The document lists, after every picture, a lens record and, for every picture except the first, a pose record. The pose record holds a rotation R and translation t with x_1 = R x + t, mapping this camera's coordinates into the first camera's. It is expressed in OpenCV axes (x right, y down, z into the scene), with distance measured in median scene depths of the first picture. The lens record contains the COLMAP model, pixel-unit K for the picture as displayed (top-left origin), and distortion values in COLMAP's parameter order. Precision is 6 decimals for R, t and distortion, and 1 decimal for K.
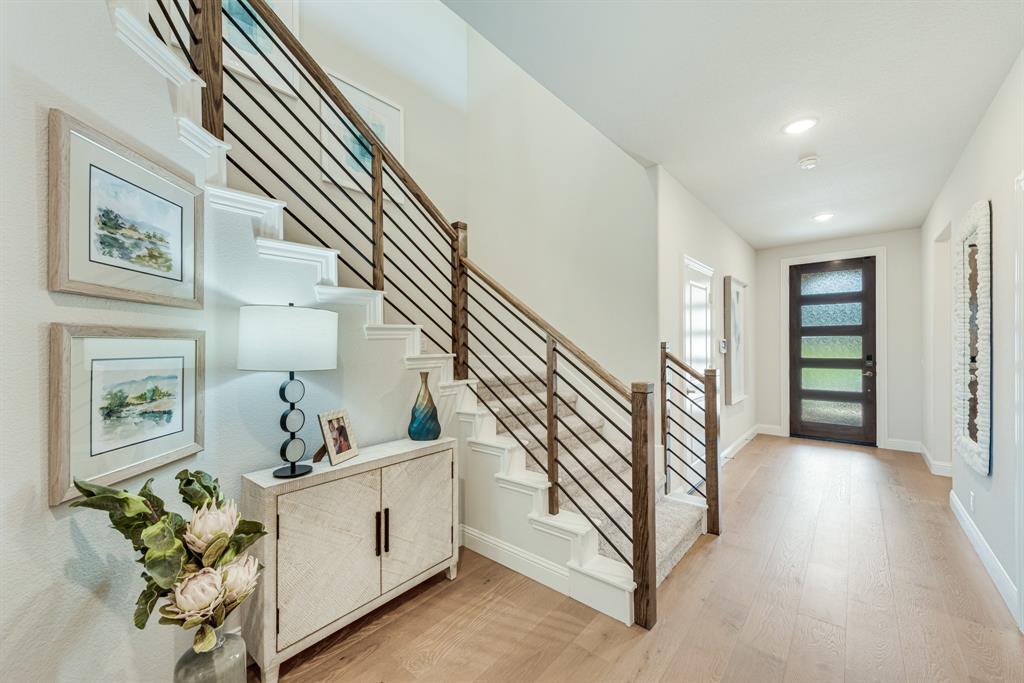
lens RADIAL K [[401.4, 0, 511.7], [0, 401.4, 343.3], [0, 0, 1]] dist [0.002794, 0.000317]
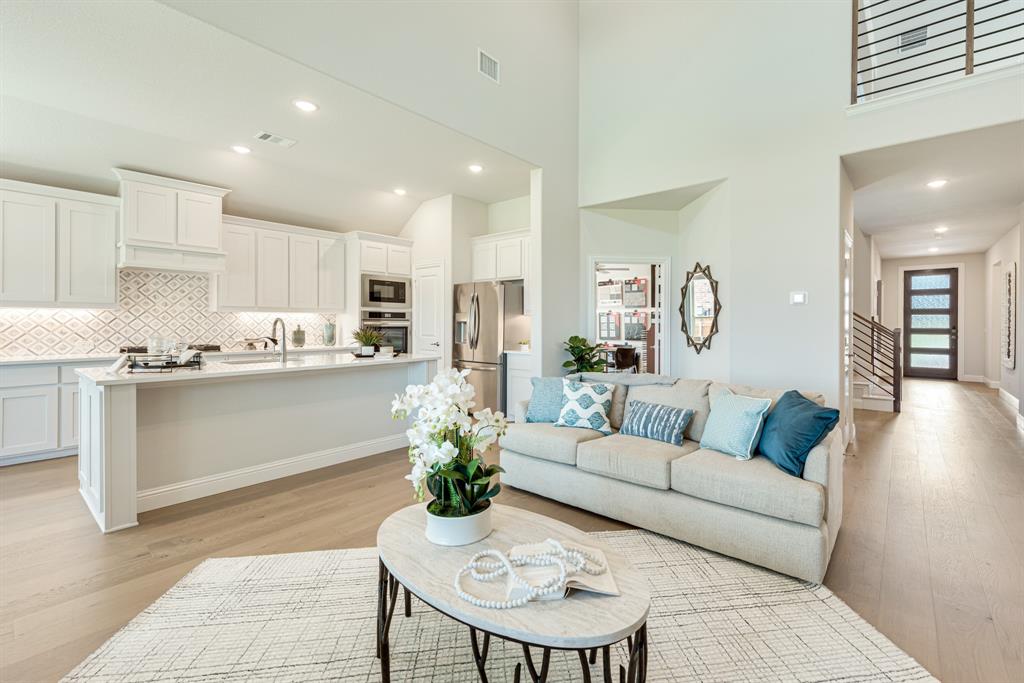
lens RADIAL K [[451.0, 0, 535.3], [0, 451.0, 323.8], [0, 0, 1]] dist [-0.002708, -0.000339]
pose [[0.999655, 0.003006, 0.026100, -0.902771], [-0.003111, 0.999987, 0.003969, 0.017343], [-0.026088, -0.004049, 0.999651, -0.827888]]
